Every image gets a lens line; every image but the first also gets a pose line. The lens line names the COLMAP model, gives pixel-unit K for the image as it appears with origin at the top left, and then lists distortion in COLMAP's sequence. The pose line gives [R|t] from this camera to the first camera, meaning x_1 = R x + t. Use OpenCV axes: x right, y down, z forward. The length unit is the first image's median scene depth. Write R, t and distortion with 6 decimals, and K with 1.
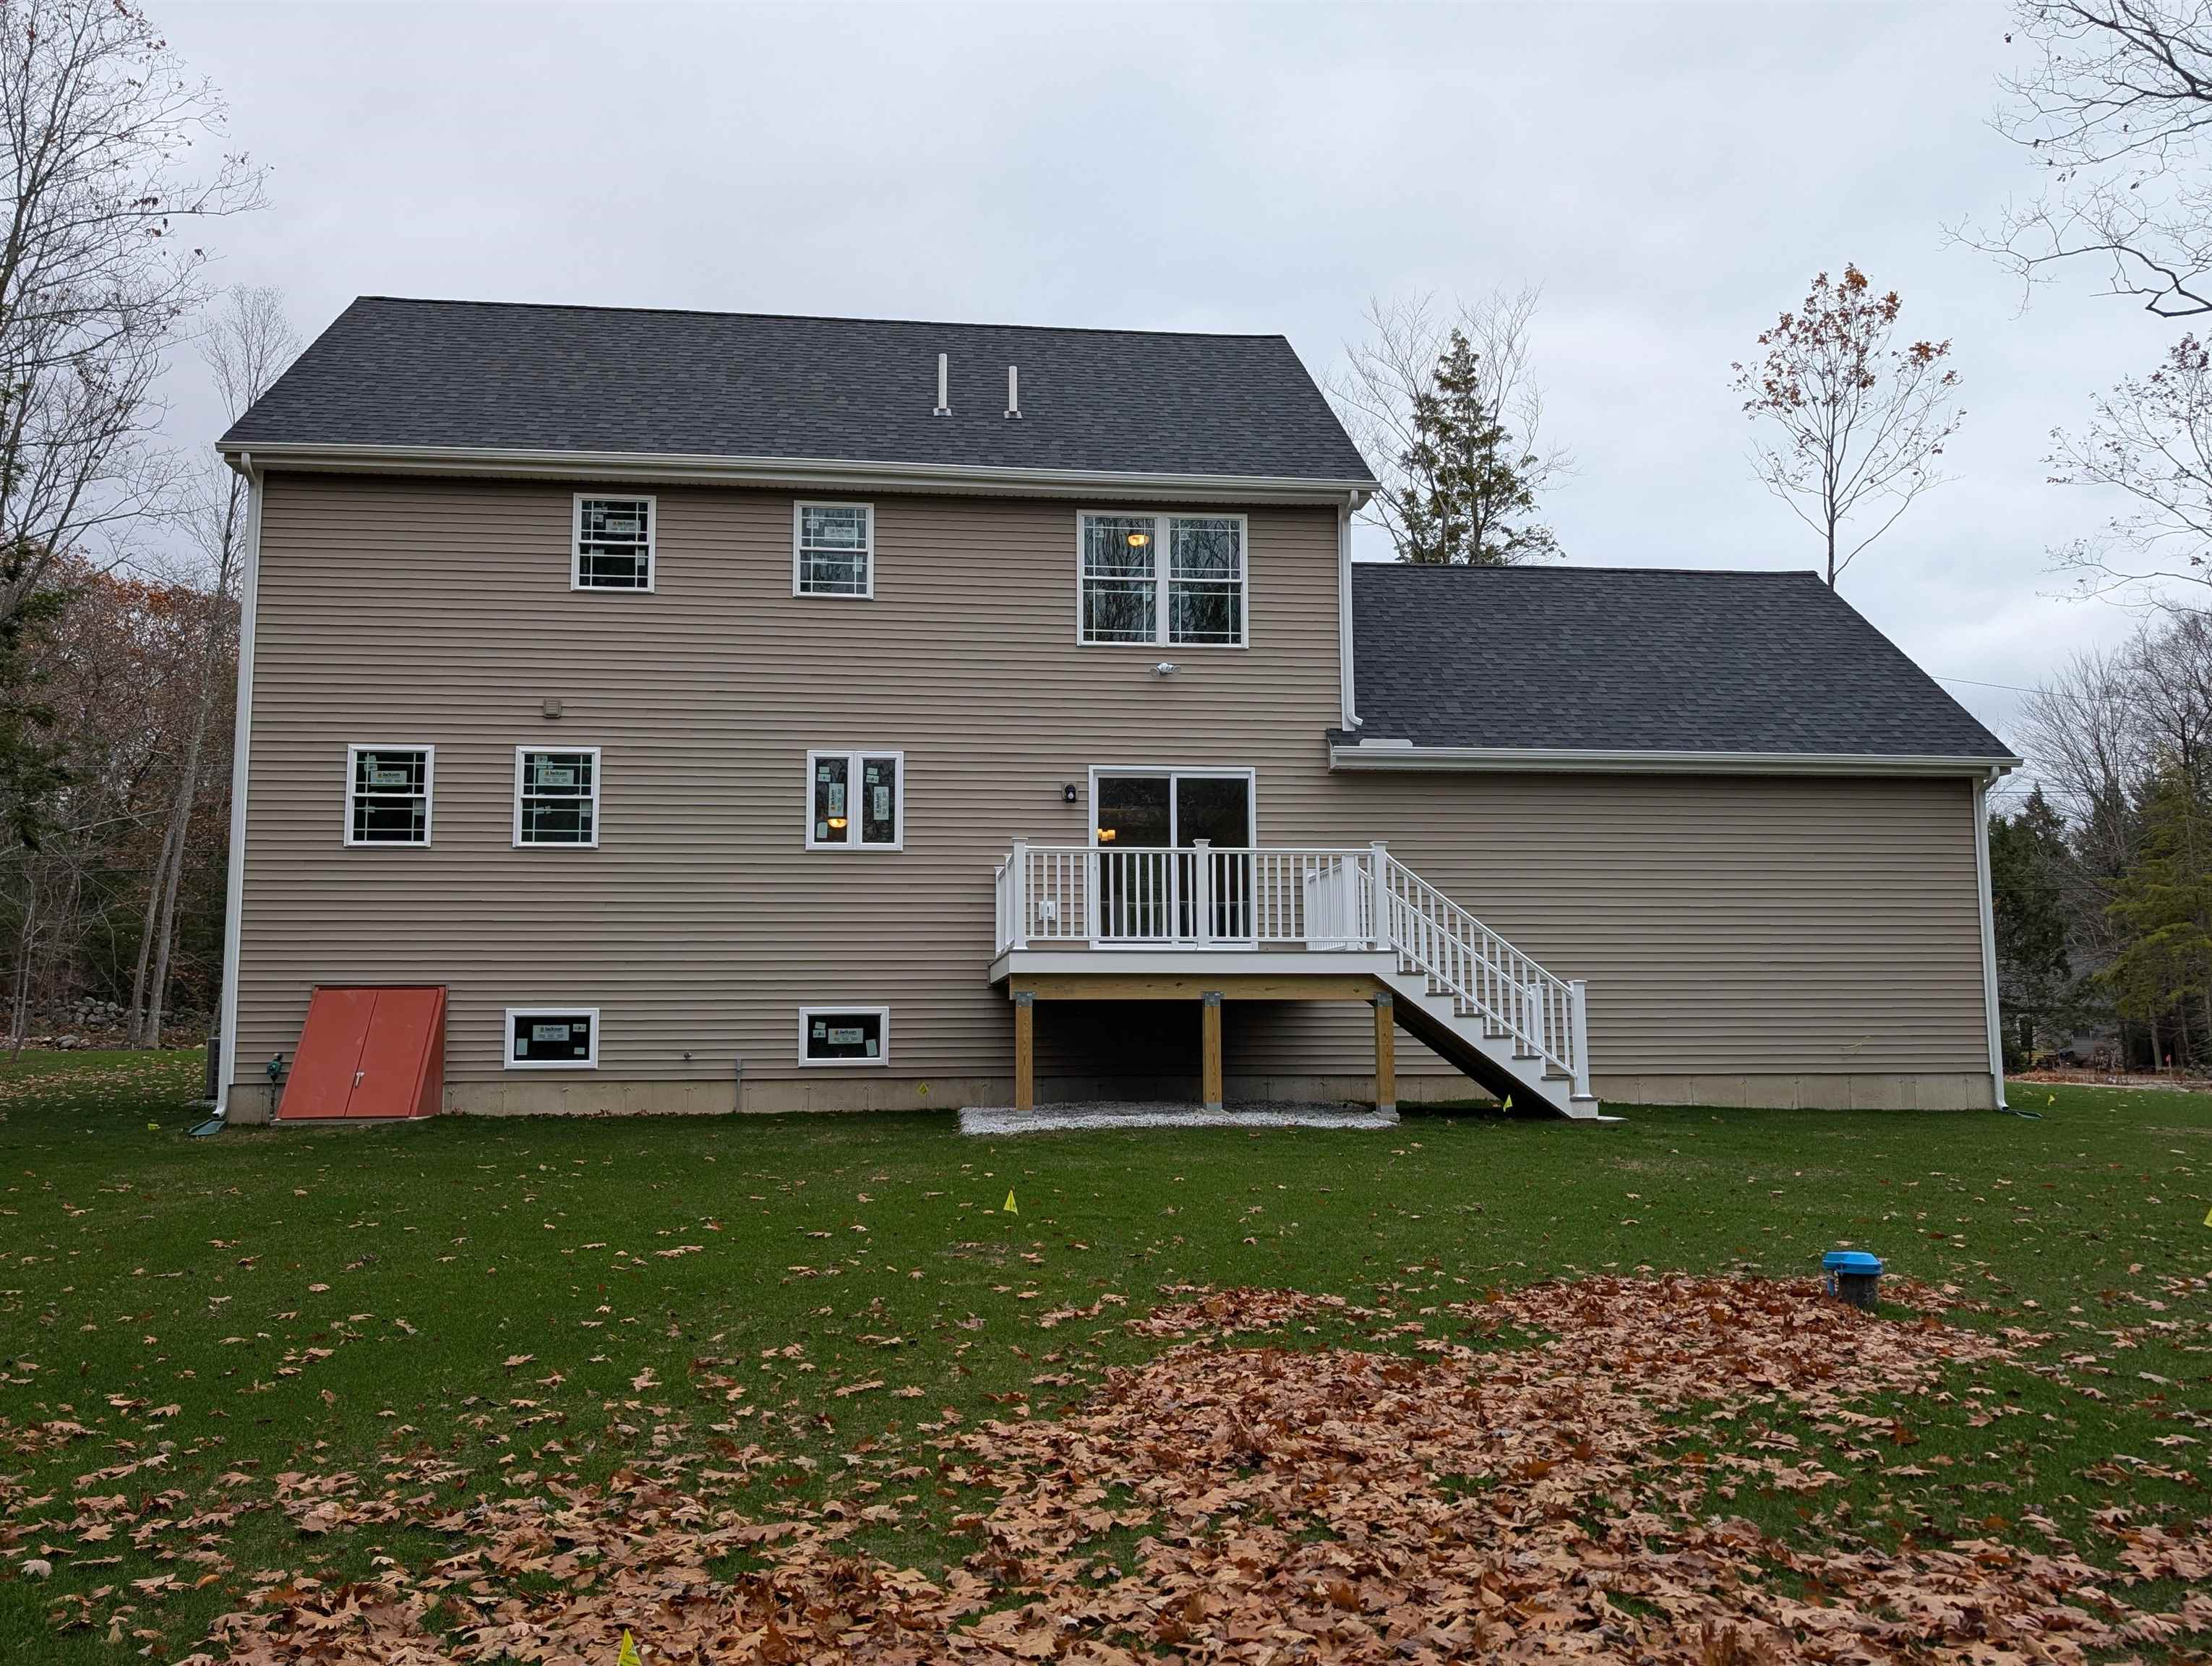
lens RADIAL K [[1848.8, 0, 1104.9], [0, 1848.8, 817.7], [0, 0, 1]] dist [0.057650, -0.038064]
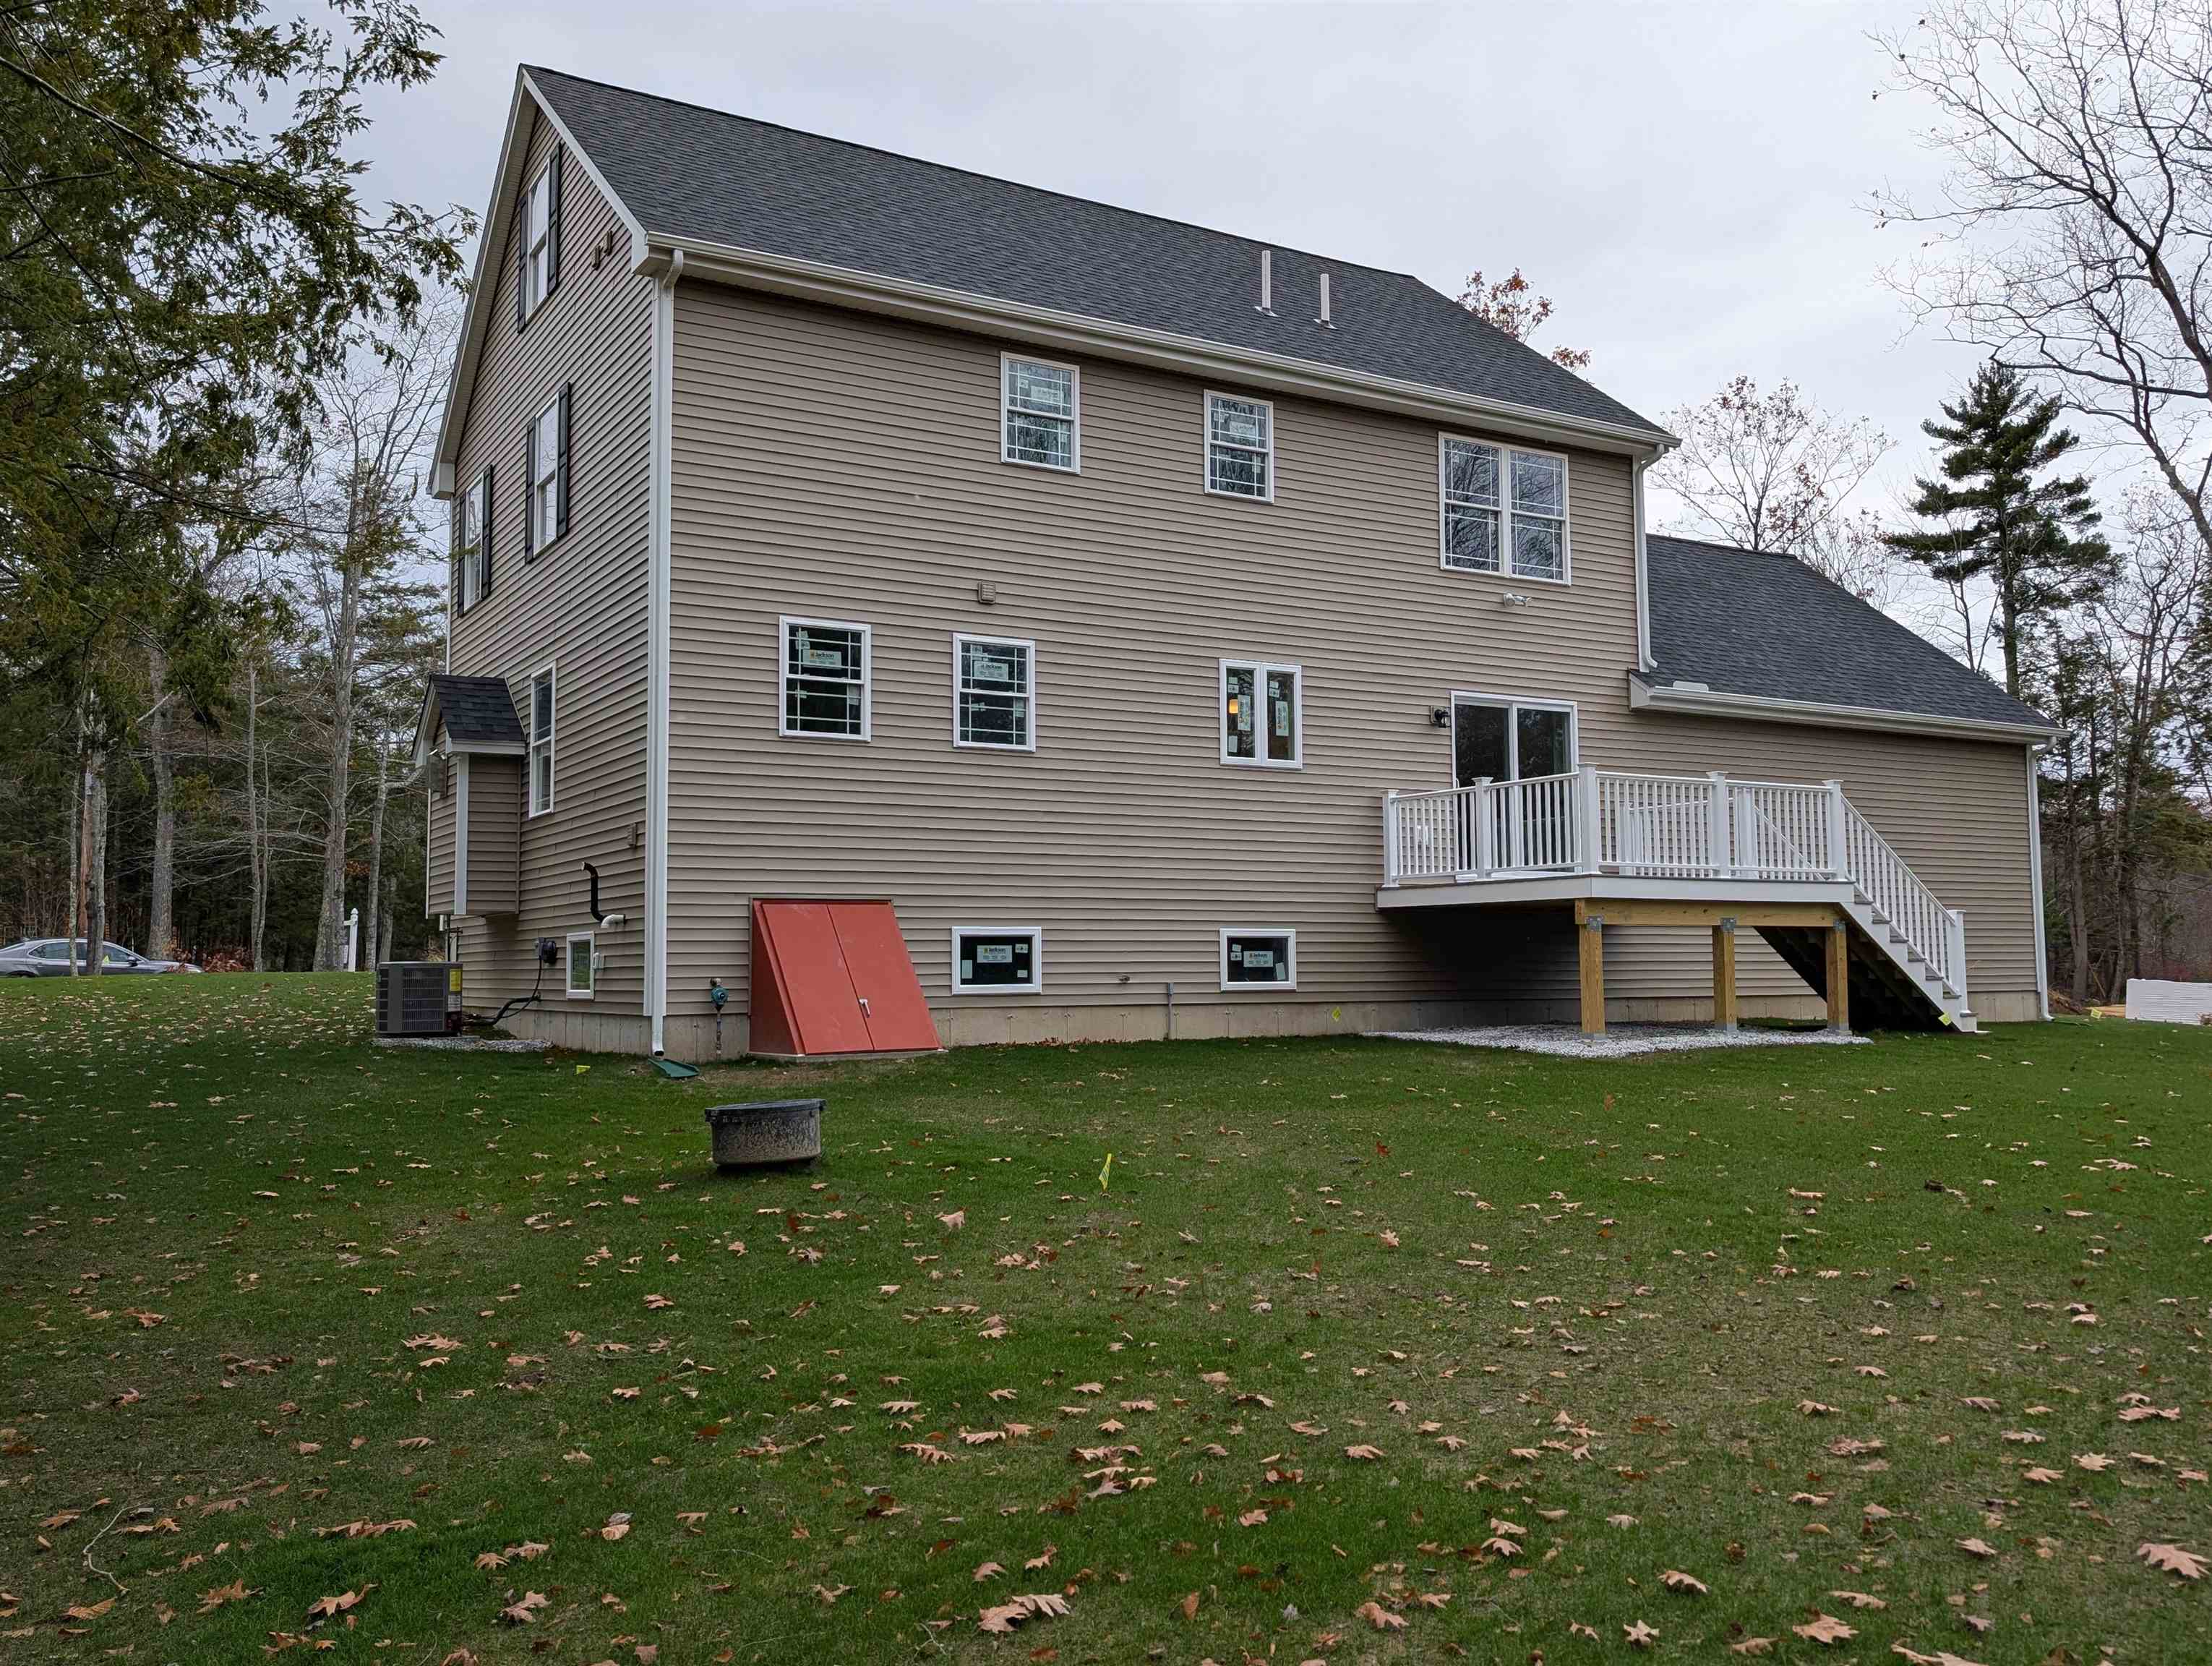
lens RADIAL K [[1848.8, 0, 1118.0], [0, 1848.8, 834.6], [0, 0, 1]] dist [0.057650, -0.038064]
pose [[0.916615, 0.028117, 0.398781, -0.589598], [-0.046915, 0.998196, 0.037456, 0.020838], [-0.397009, -0.053042, 0.916281, 0.152568]]
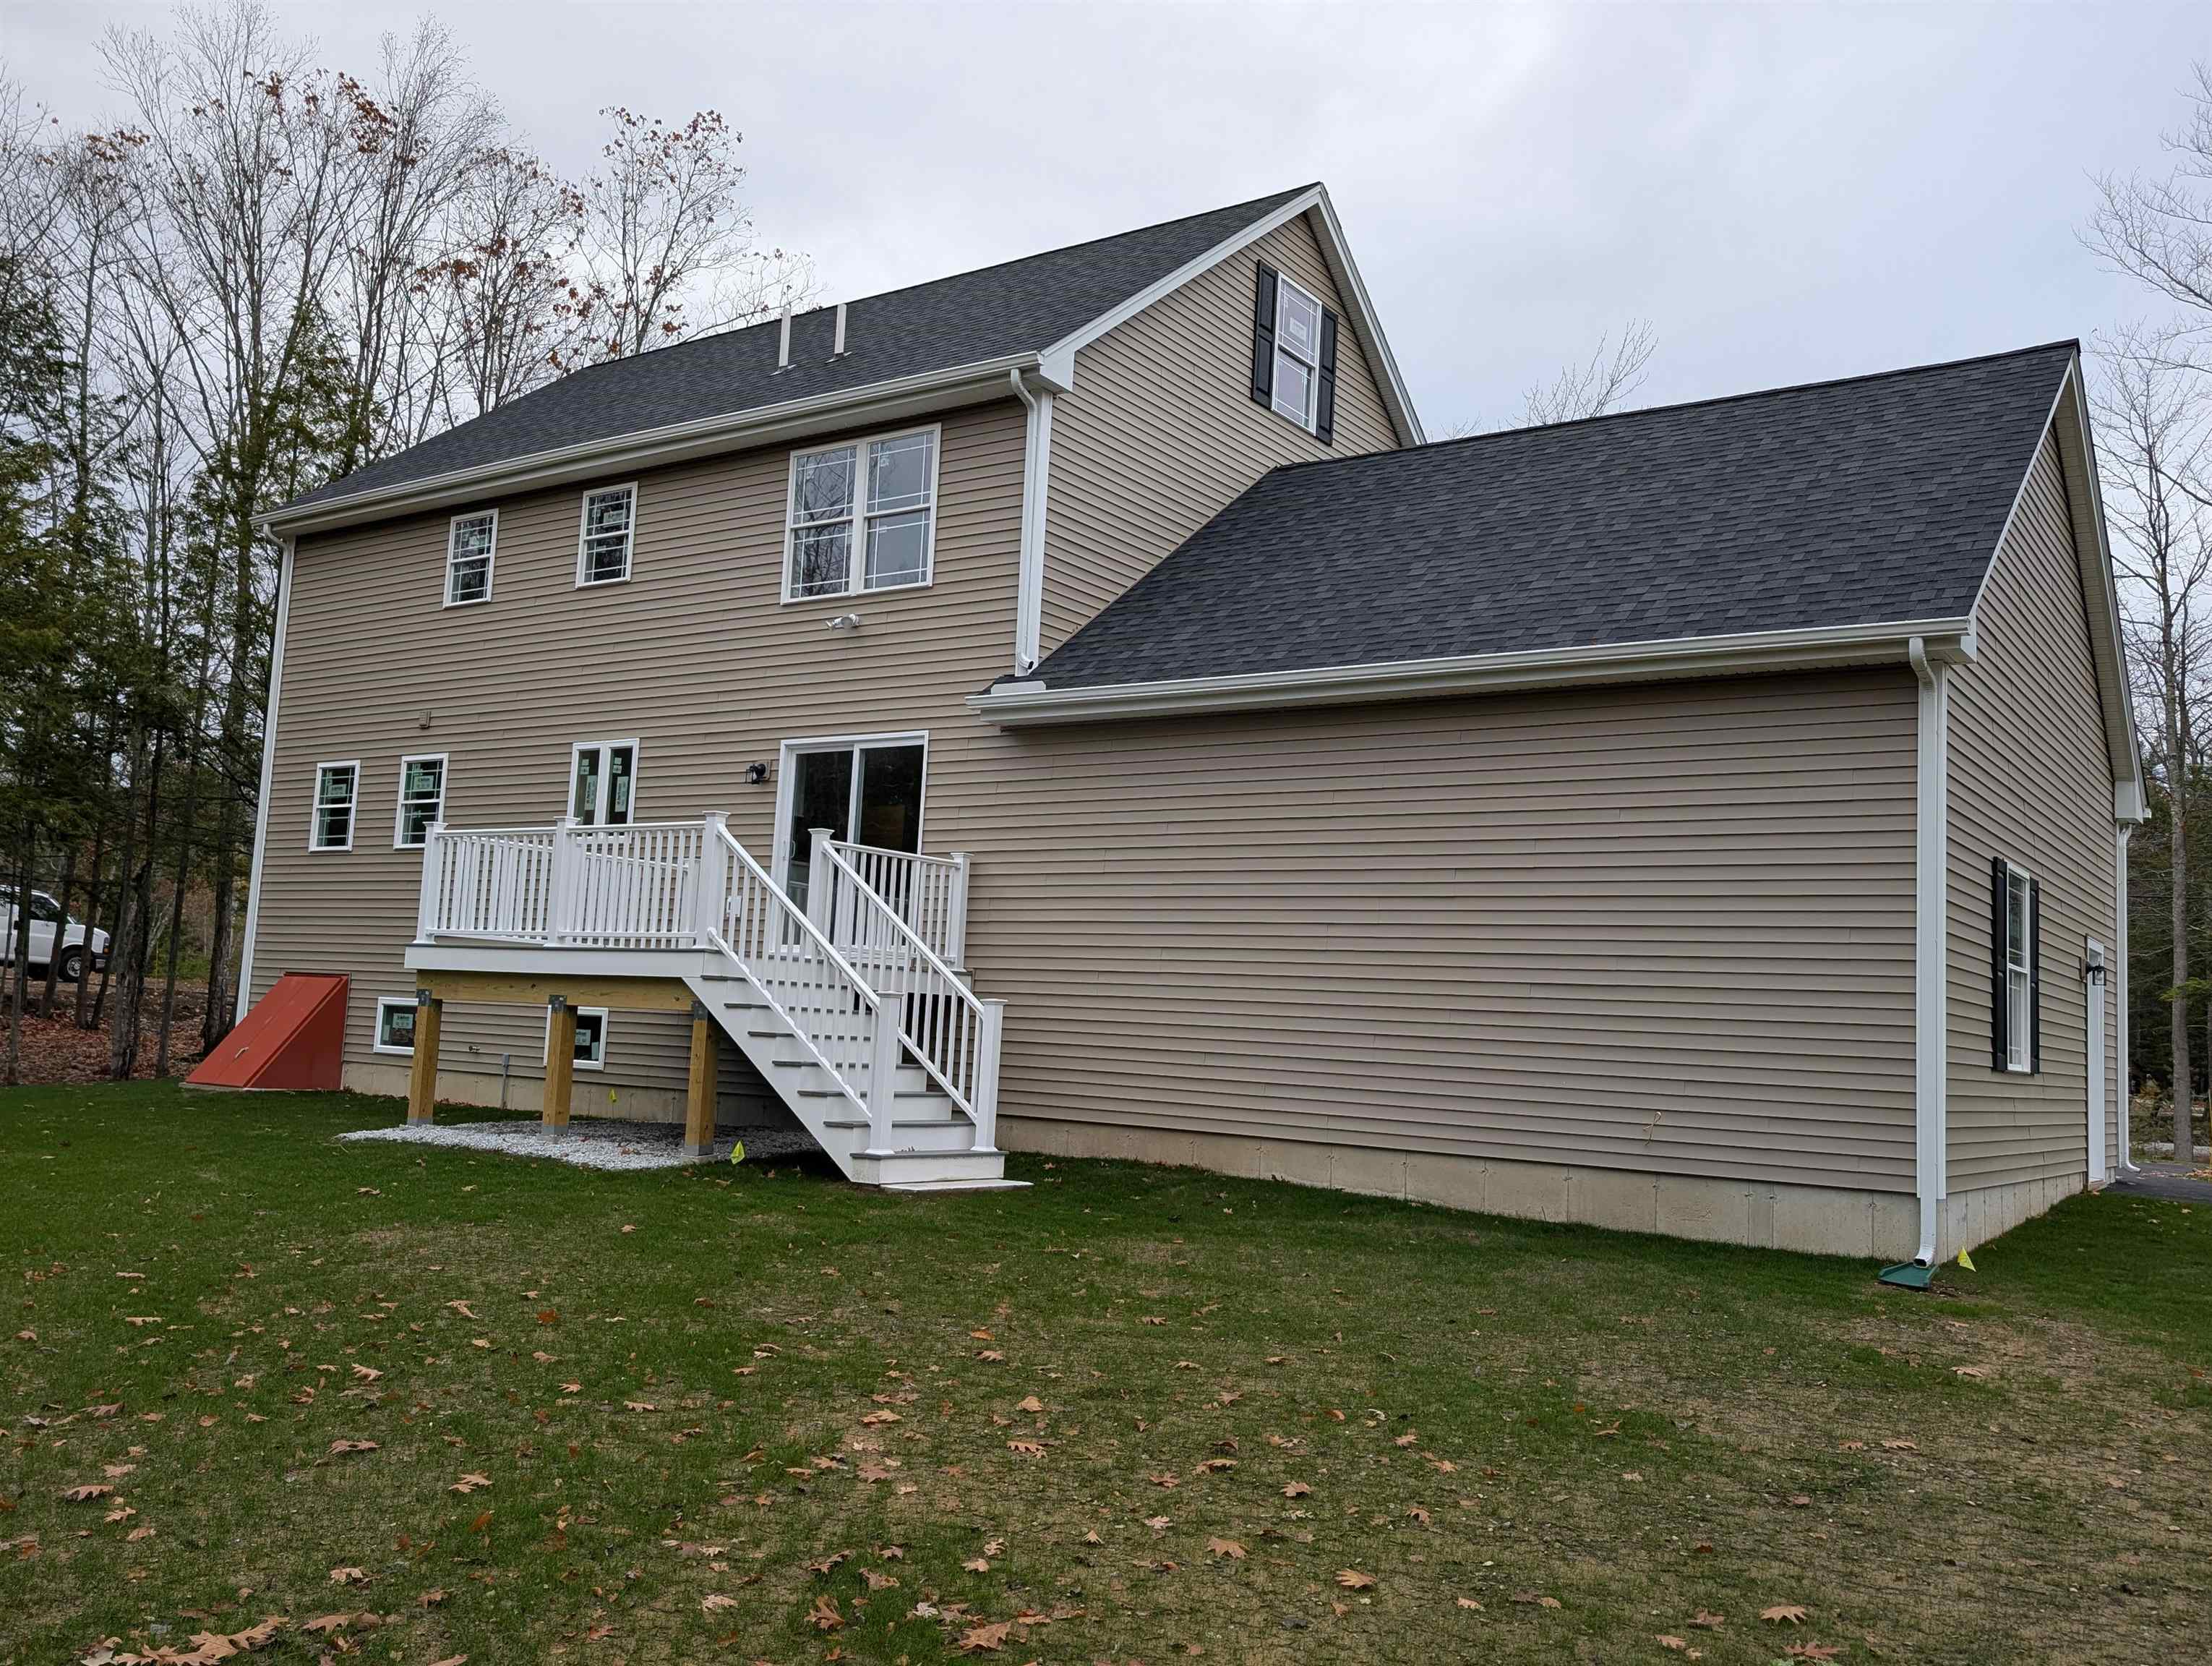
lens RADIAL K [[1848.8, 0, 1104.7], [0, 1848.8, 830.5], [0, 0, 1]] dist [0.057650, -0.038064]
pose [[0.739039, -0.032077, -0.672898, 0.714774], [0.027794, 0.999467, -0.017119, 0.034753], [0.673089, -0.006051, 0.739537, 0.466528]]
